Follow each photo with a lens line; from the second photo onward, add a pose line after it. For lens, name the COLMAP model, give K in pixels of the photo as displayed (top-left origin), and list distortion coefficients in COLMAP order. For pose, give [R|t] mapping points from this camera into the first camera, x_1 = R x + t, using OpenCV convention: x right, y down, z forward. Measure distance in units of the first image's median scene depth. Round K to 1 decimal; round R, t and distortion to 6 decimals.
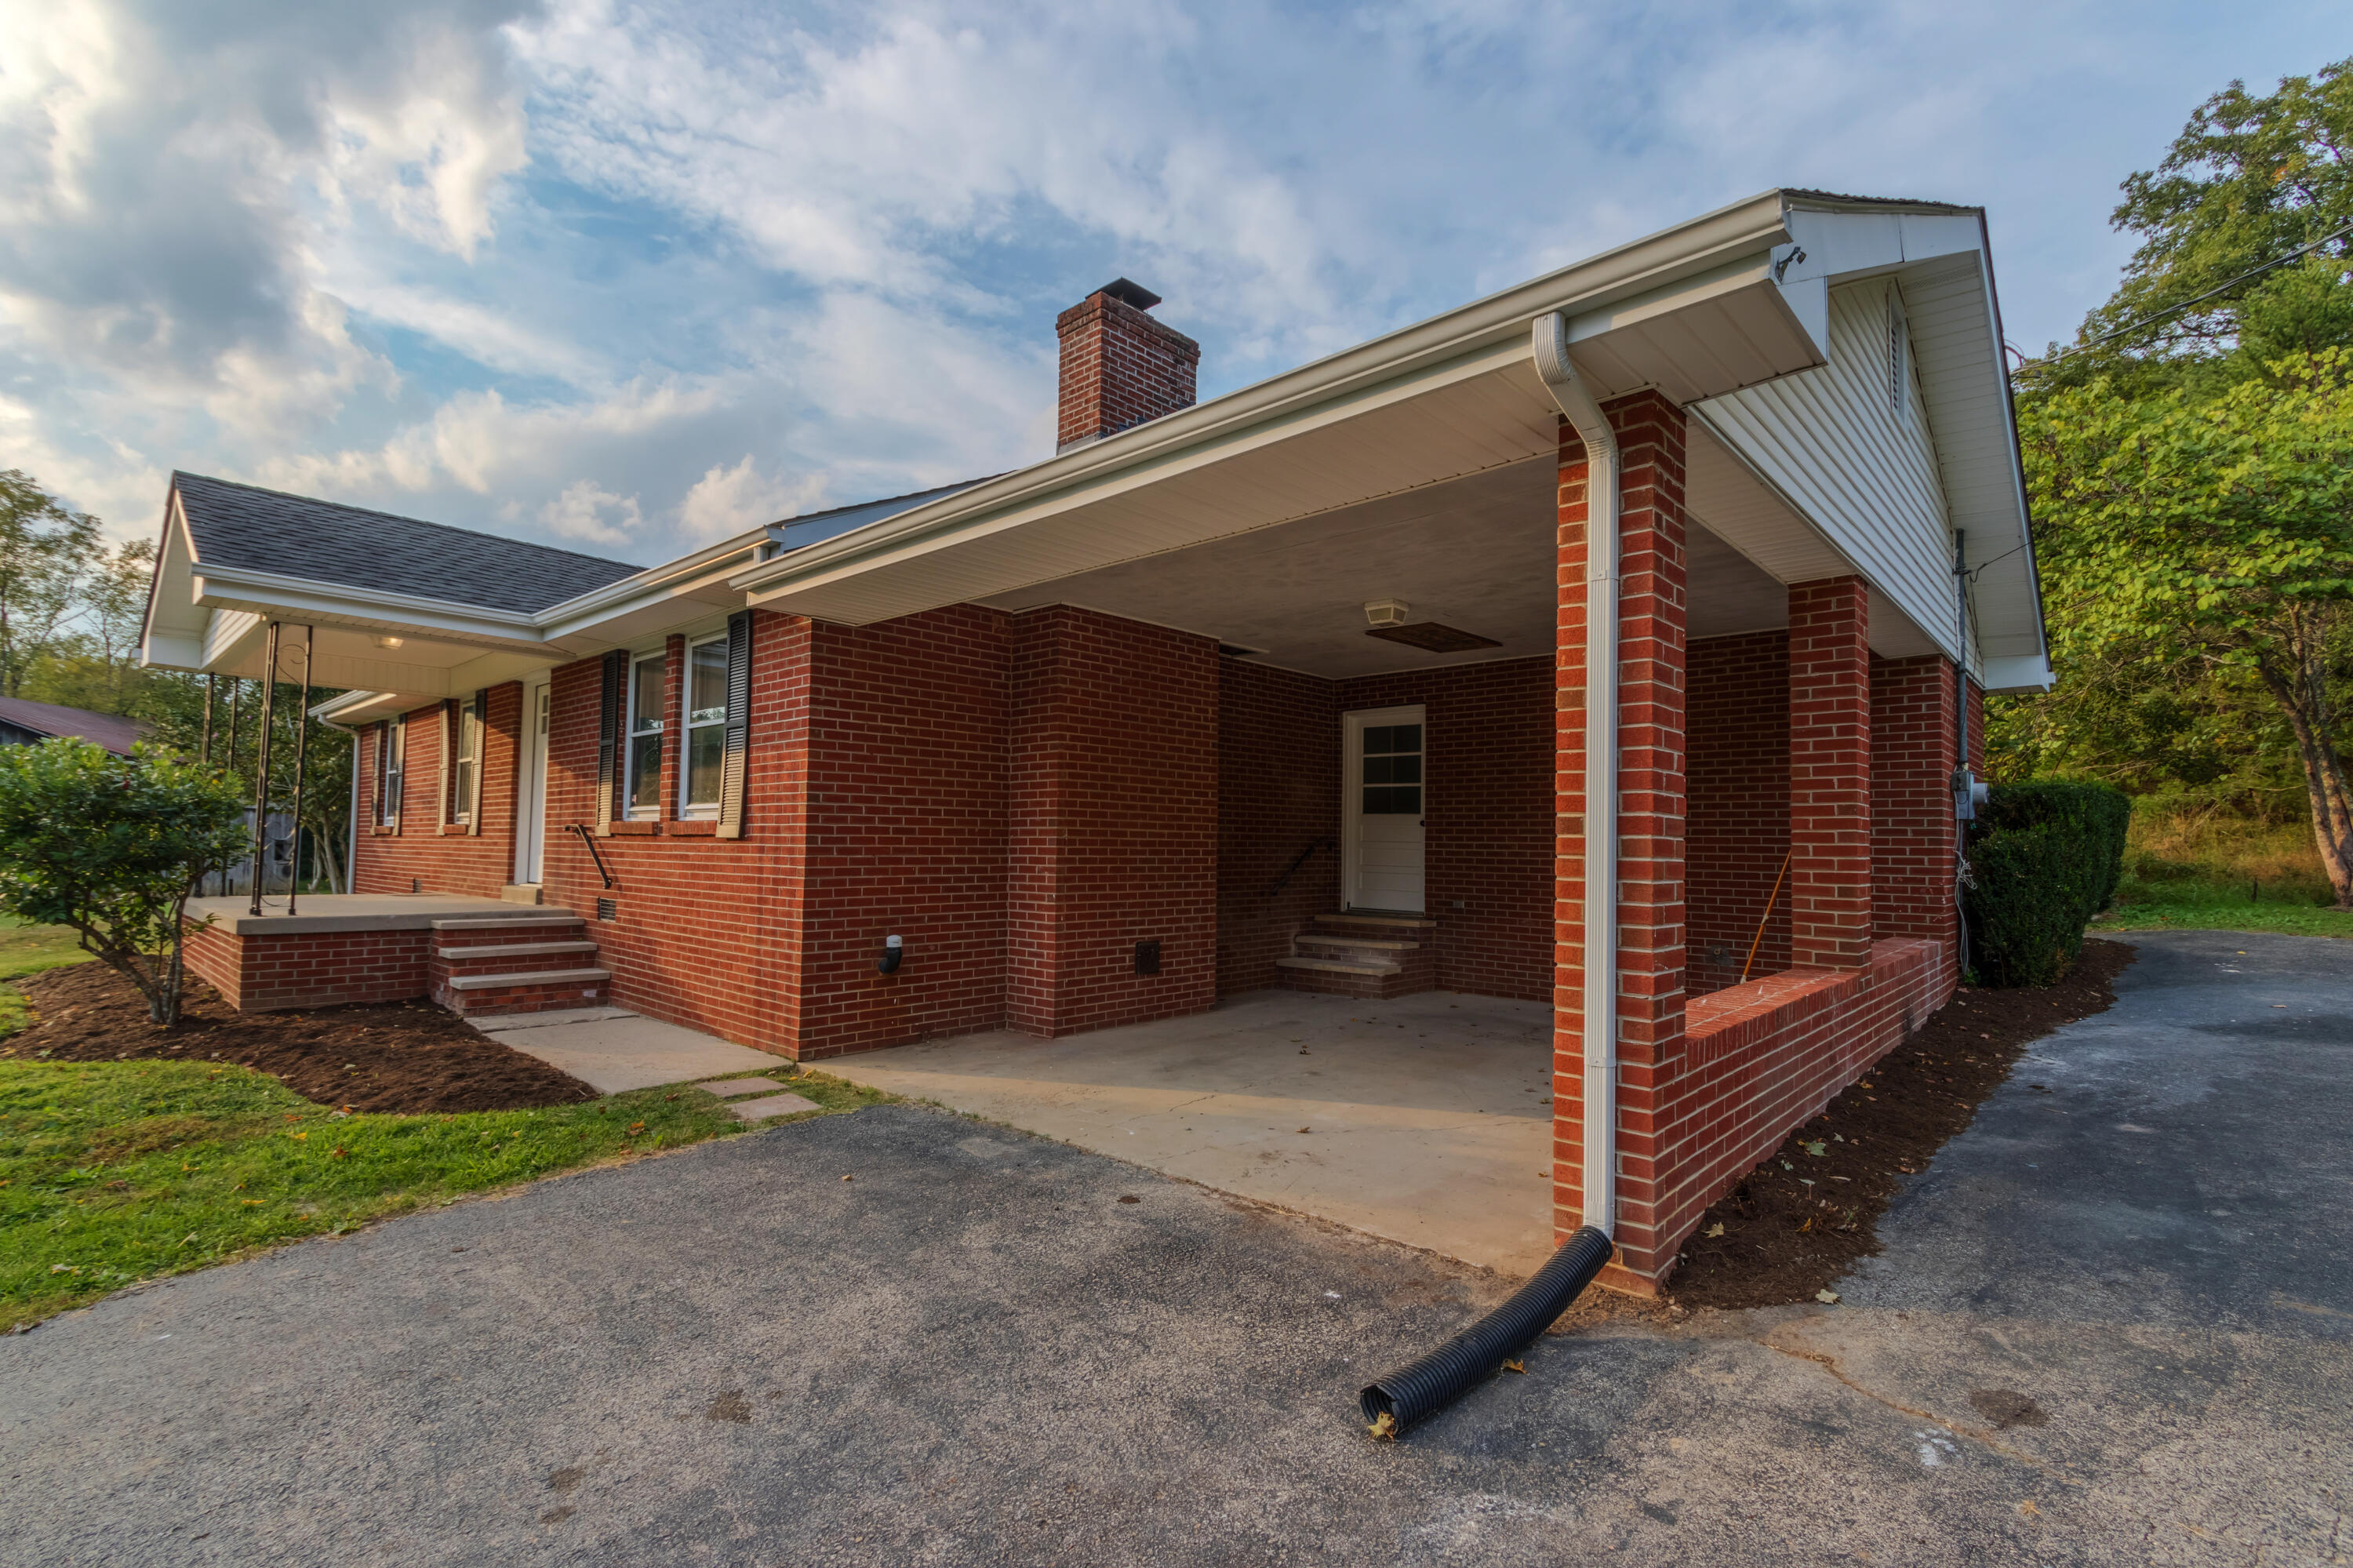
lens RADIAL K [[1069.5, 0, 1164.8], [0, 1069.5, 791.8], [0, 0, 1]] dist [-0.001354, -0.000161]
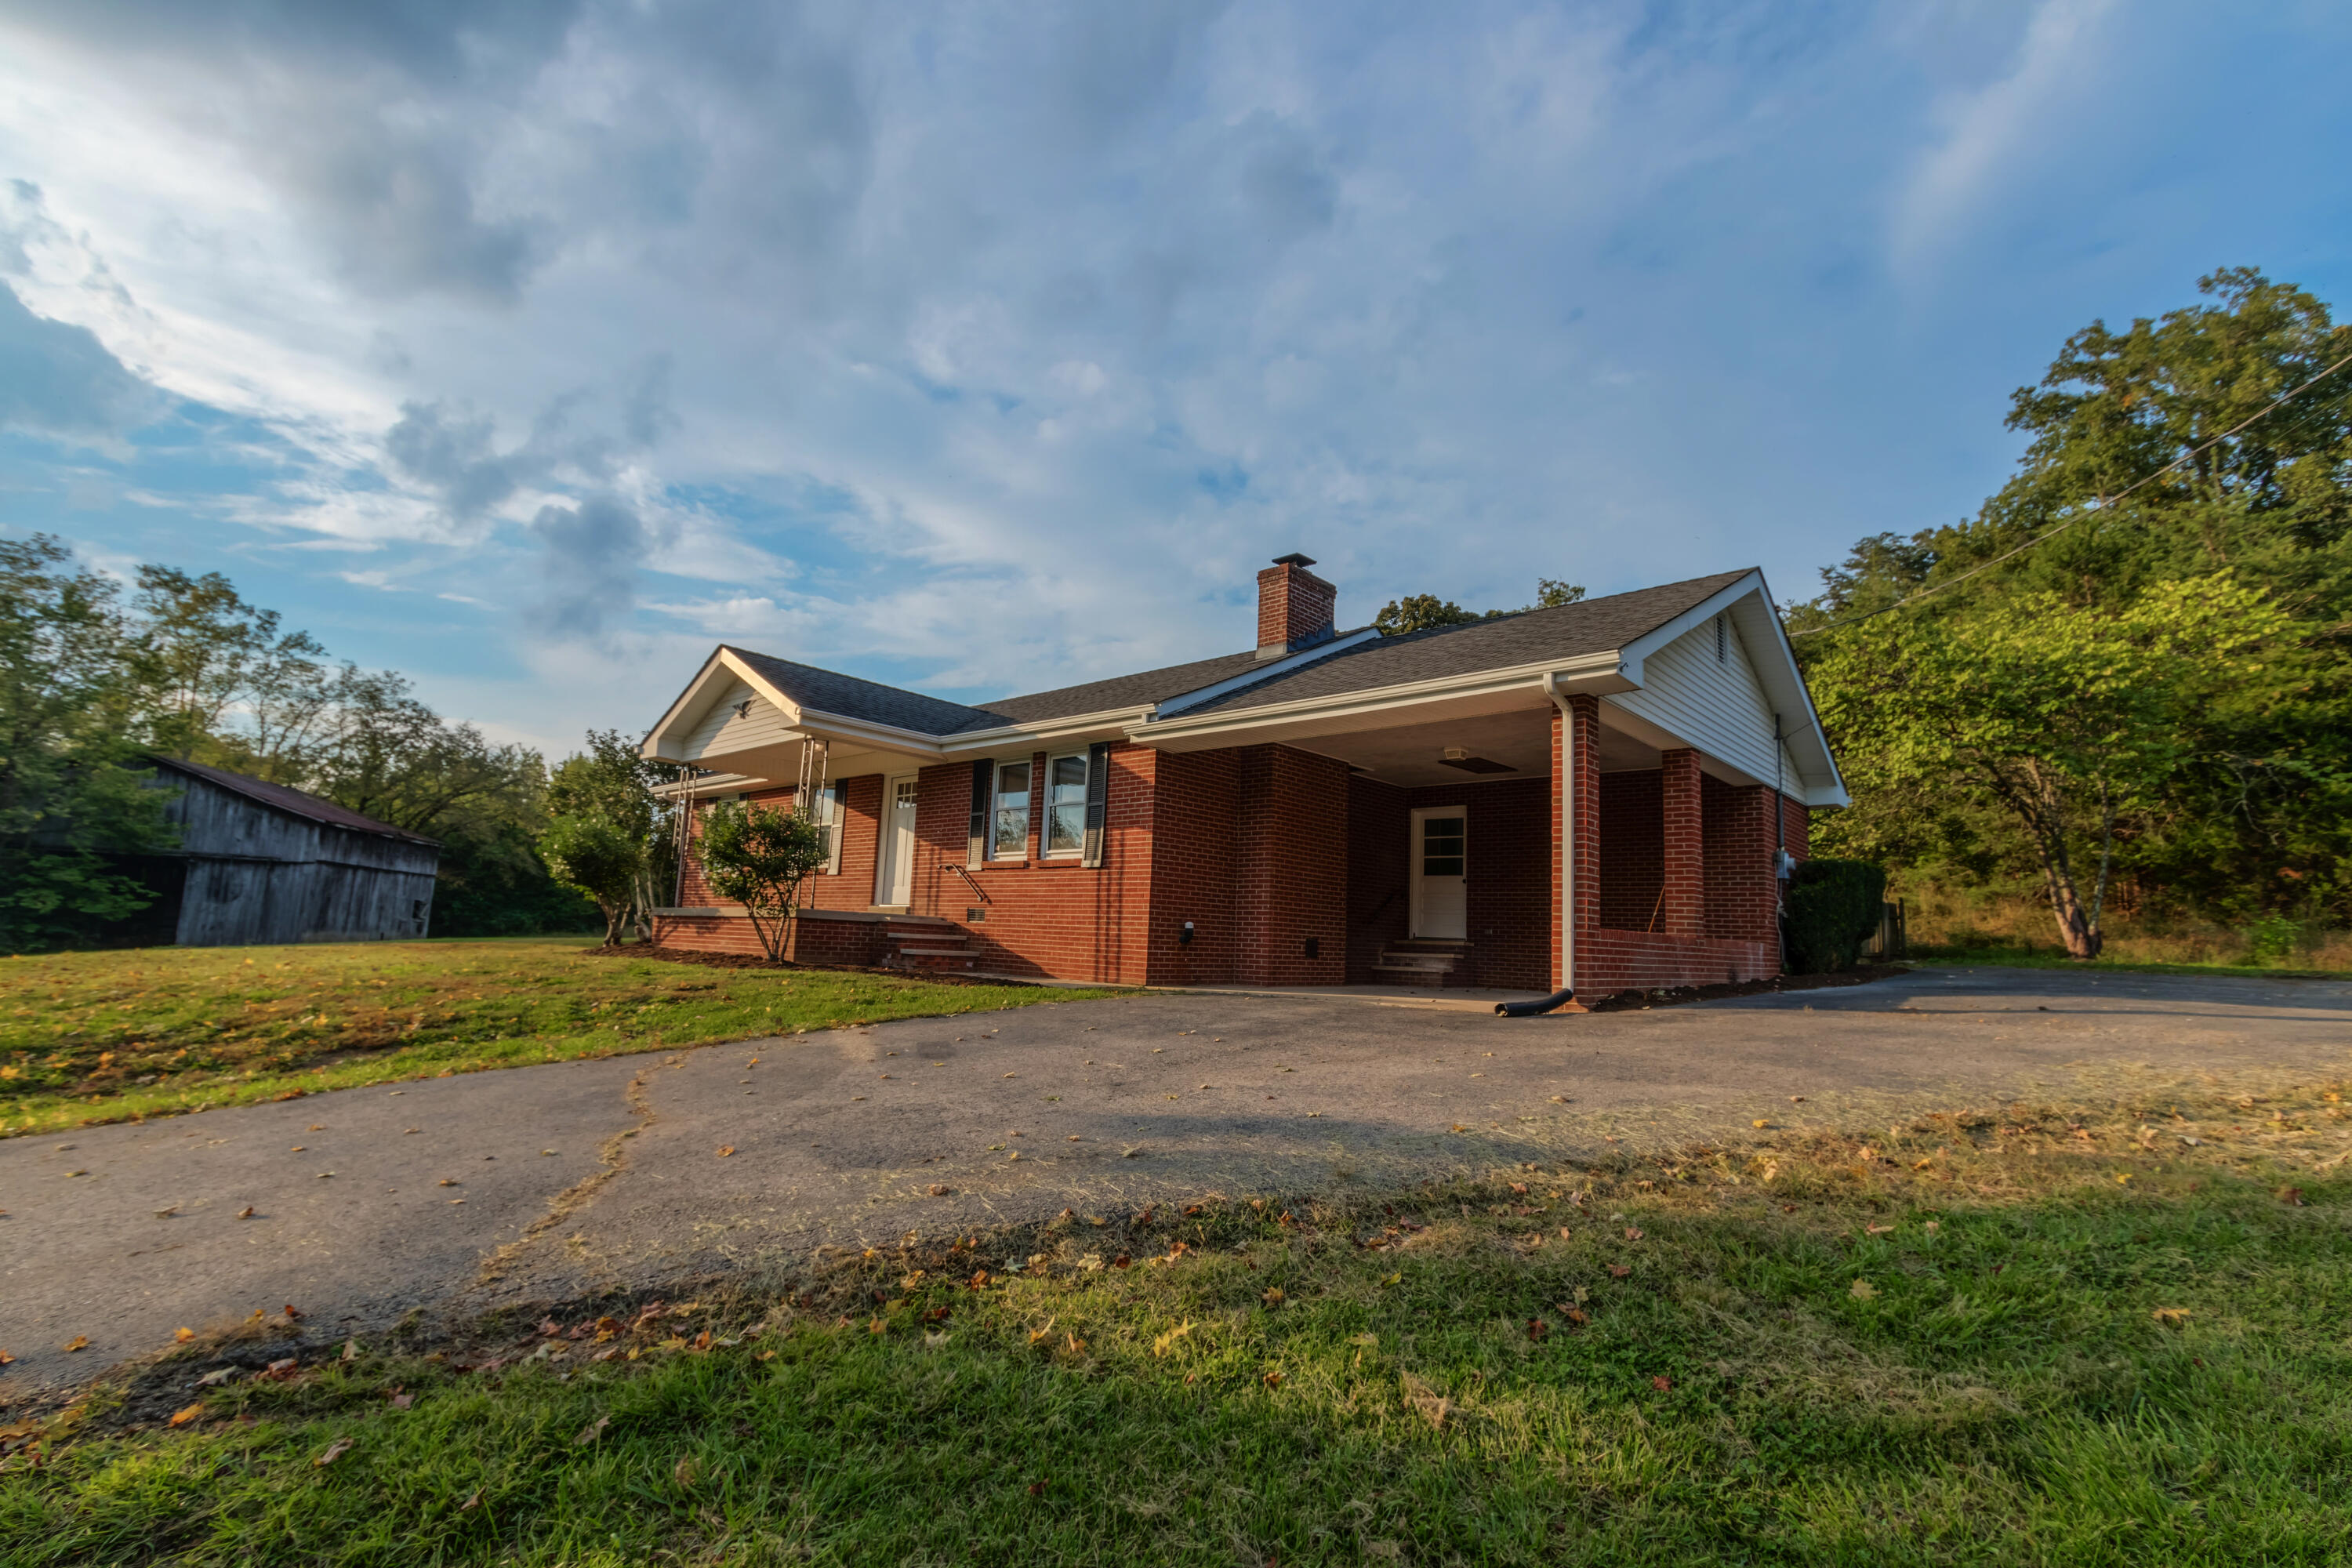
lens RADIAL K [[1069.1, 0, 1164.3], [0, 1069.1, 791.8], [0, 0, 1]] dist [-0.001354, -0.000161]
pose [[0.999578, 0.028183, 0.007020, -0.228413], [-0.027415, 0.995349, -0.092349, 0.060192], [-0.009590, 0.092117, 0.995702, -0.607913]]
